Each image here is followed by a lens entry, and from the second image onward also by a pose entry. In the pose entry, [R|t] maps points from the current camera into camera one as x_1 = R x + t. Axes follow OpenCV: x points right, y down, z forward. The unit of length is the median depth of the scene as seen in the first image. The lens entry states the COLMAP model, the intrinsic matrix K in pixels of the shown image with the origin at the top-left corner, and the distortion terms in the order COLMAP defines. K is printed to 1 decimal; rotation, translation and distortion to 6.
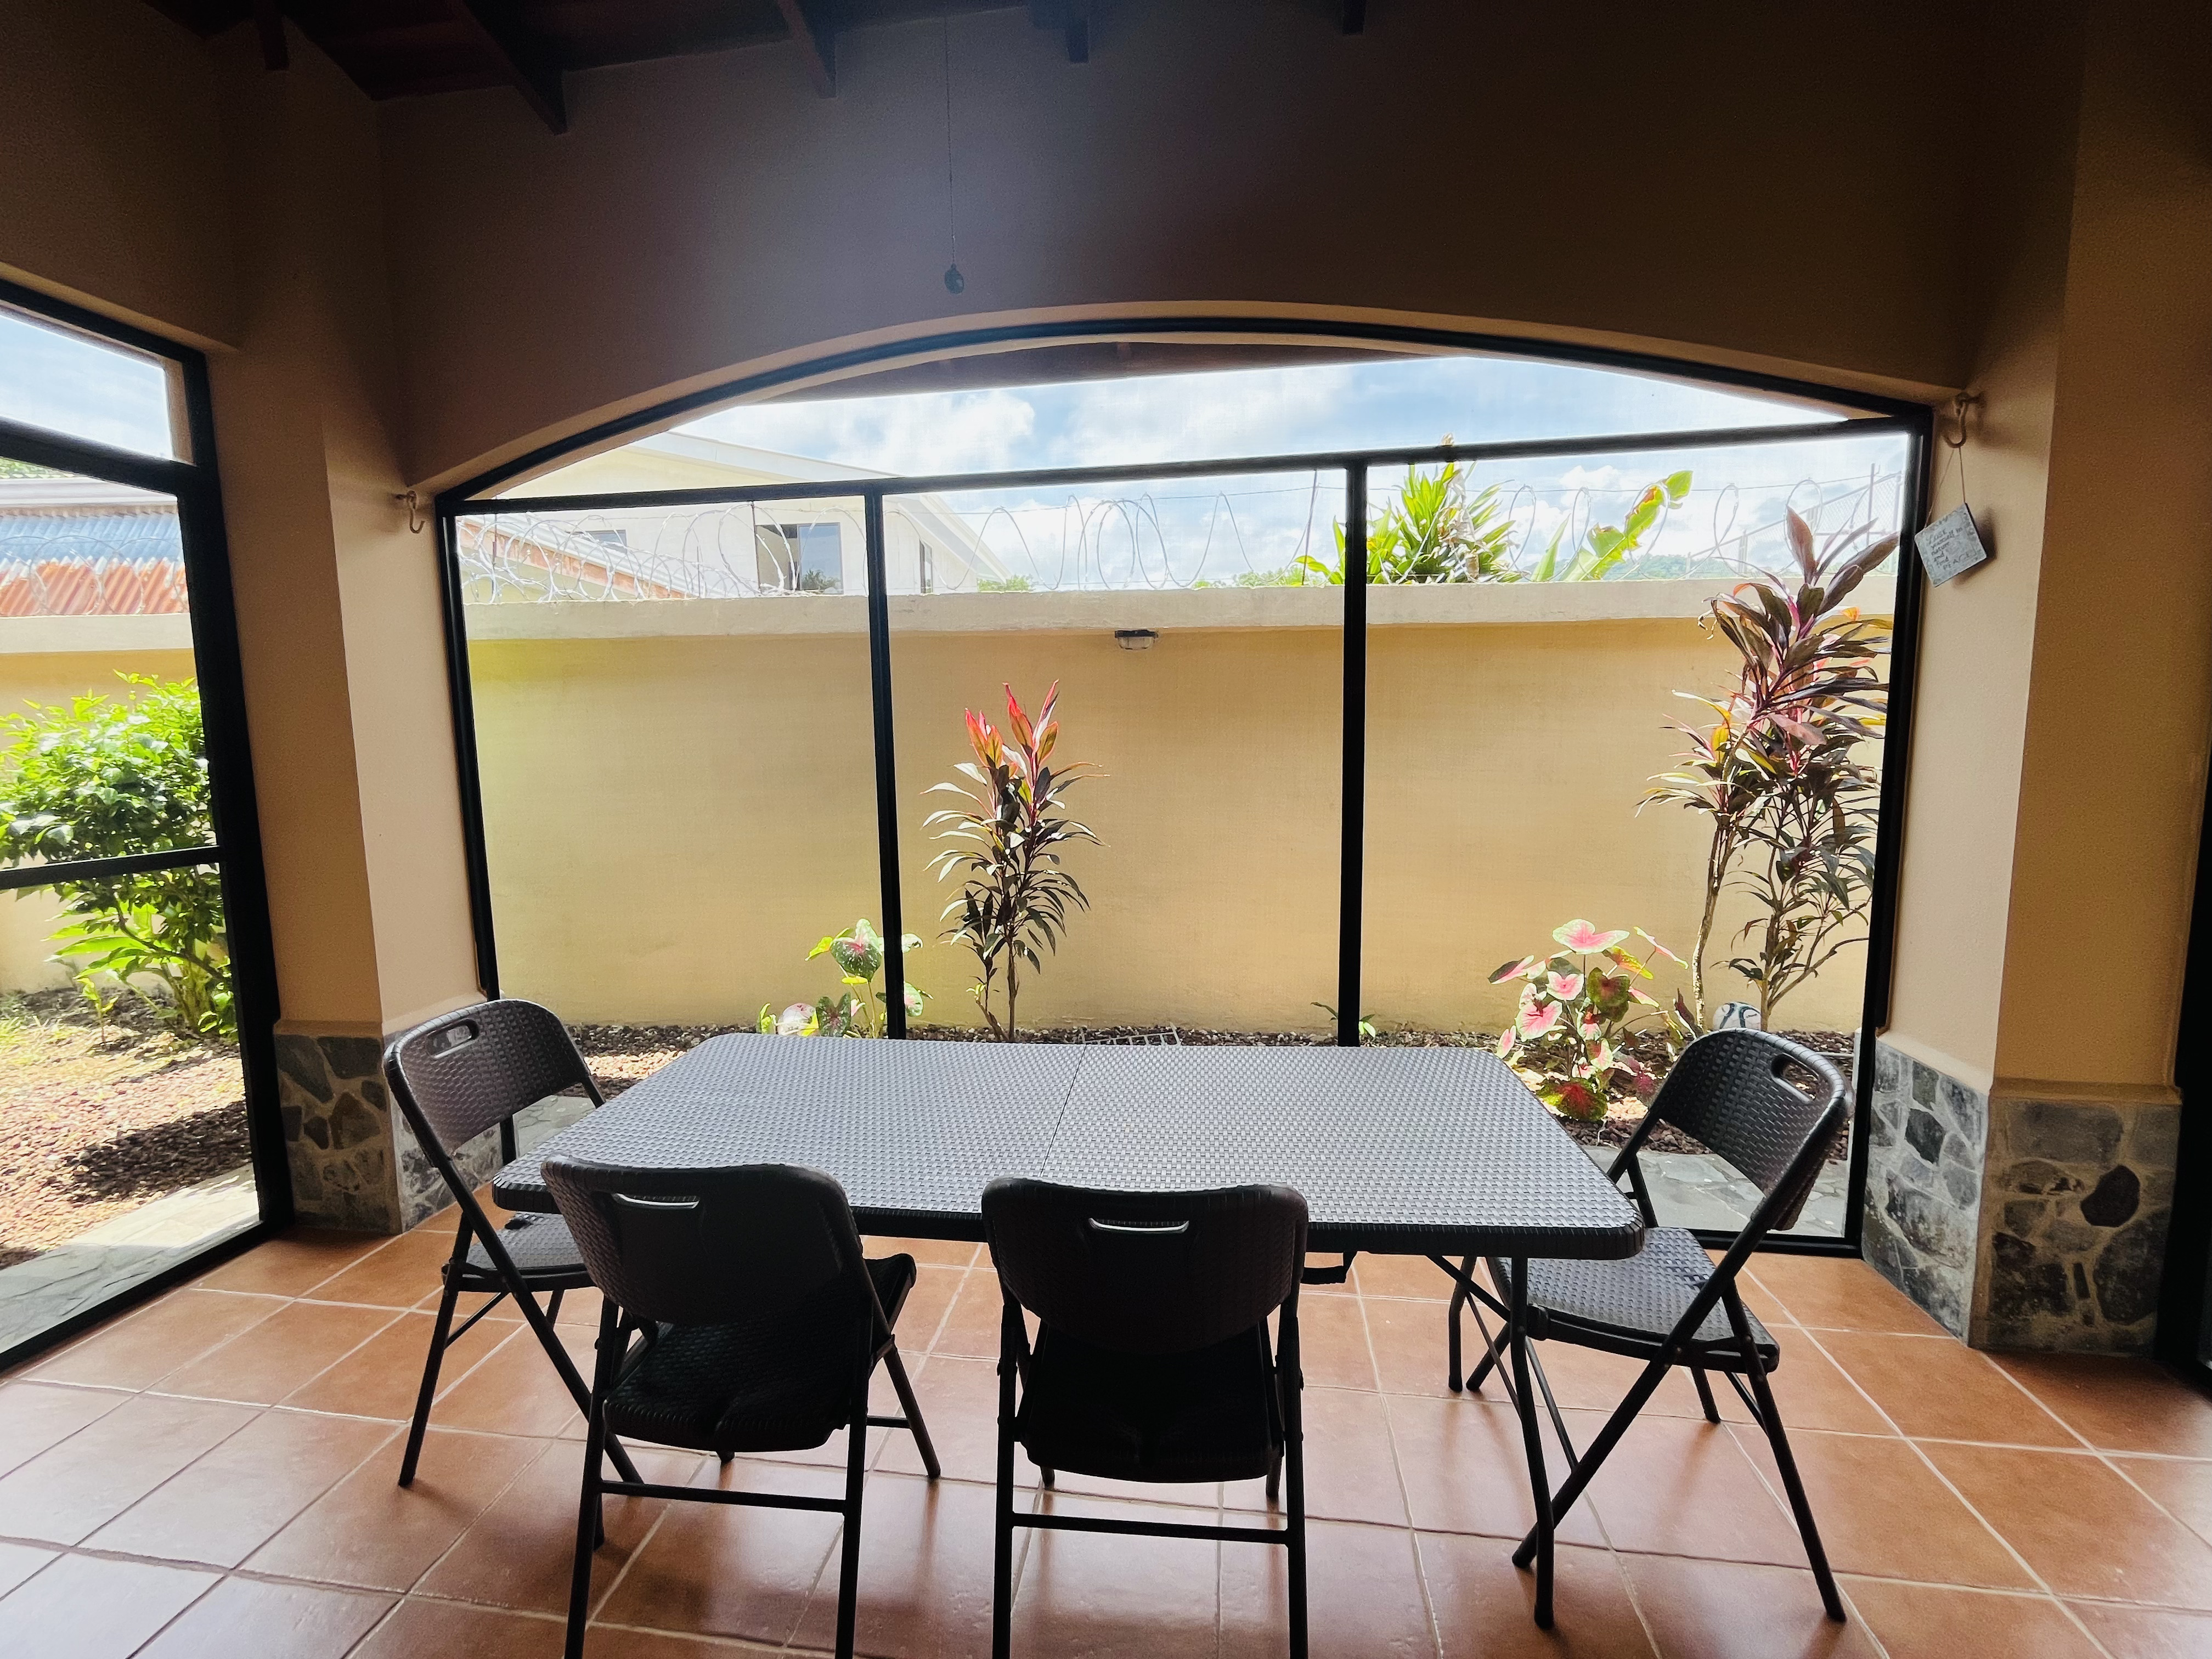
lens RADIAL K [[908.3, 0, 1104.4], [0, 908.3, 827.4], [0, 0, 1]] dist [-0.001812, 0.000492]
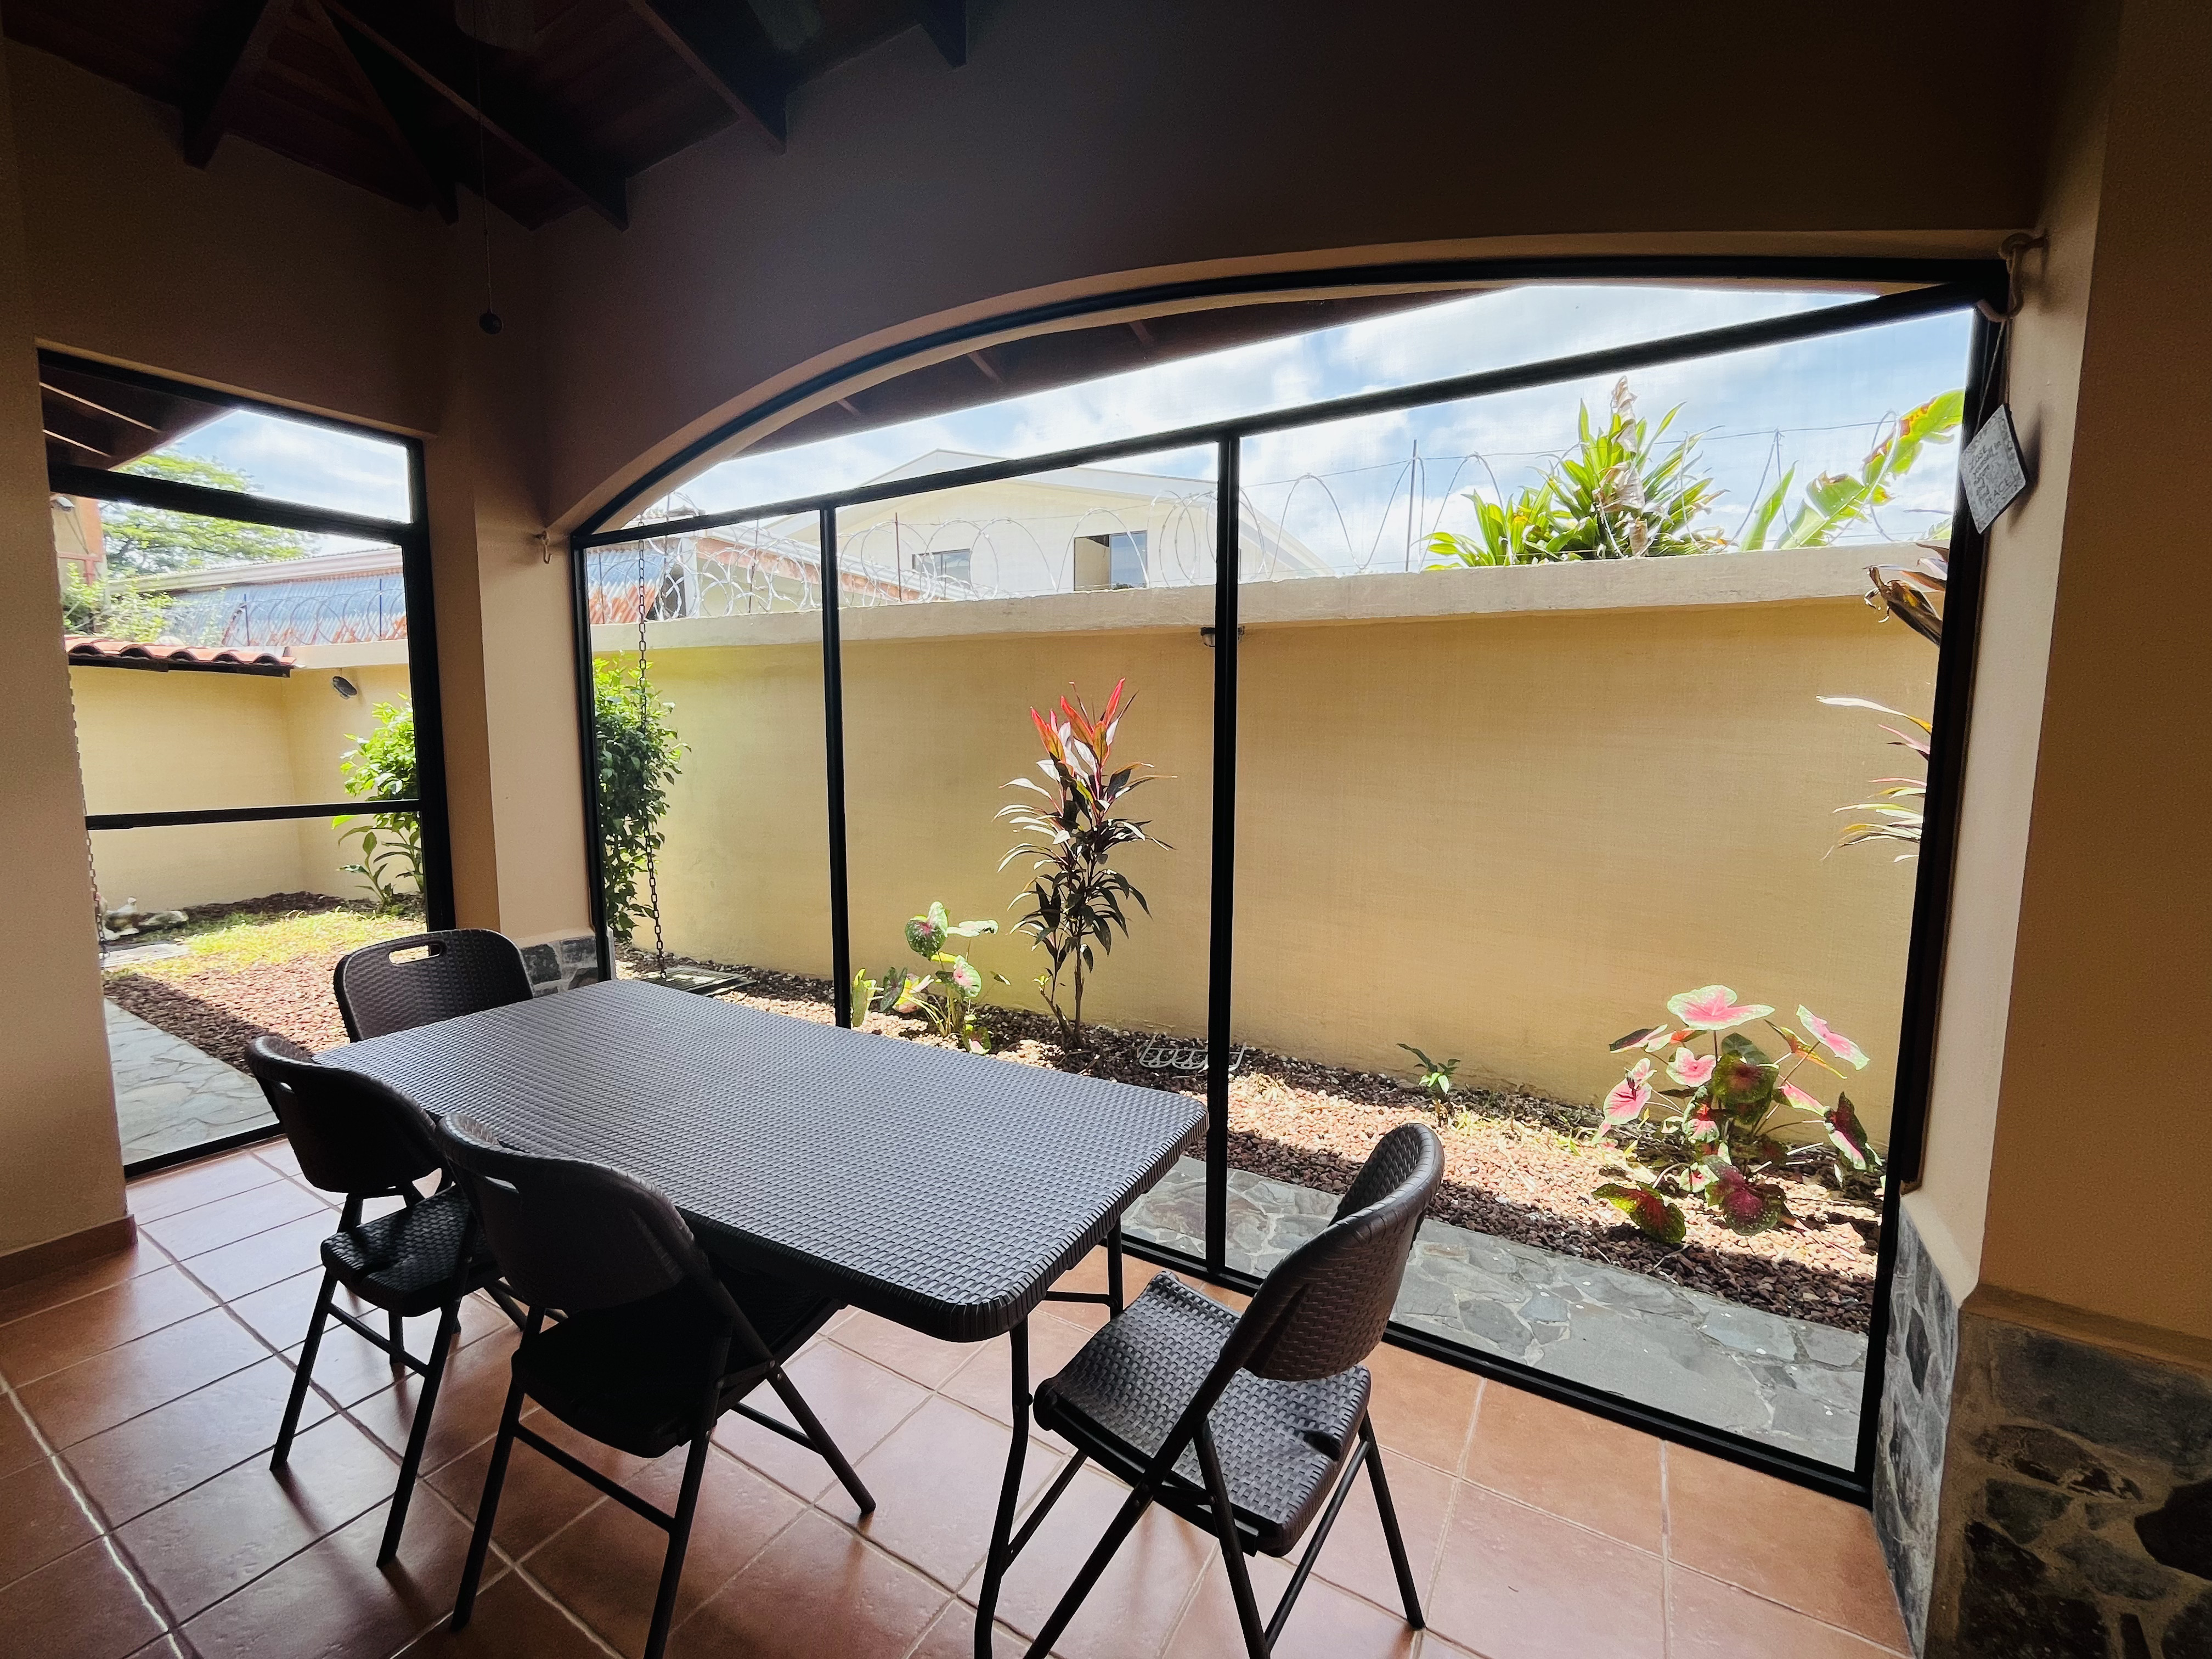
lens RADIAL K [[908.3, 0, 1107.1], [0, 908.3, 827.2], [0, 0, 1]] dist [-0.001812, 0.000492]
pose [[0.923290, 0.060619, -0.379291, 0.527468], [-0.061239, 0.998069, 0.010444, -0.016285], [0.379191, 0.013584, 0.925219, 0.130613]]
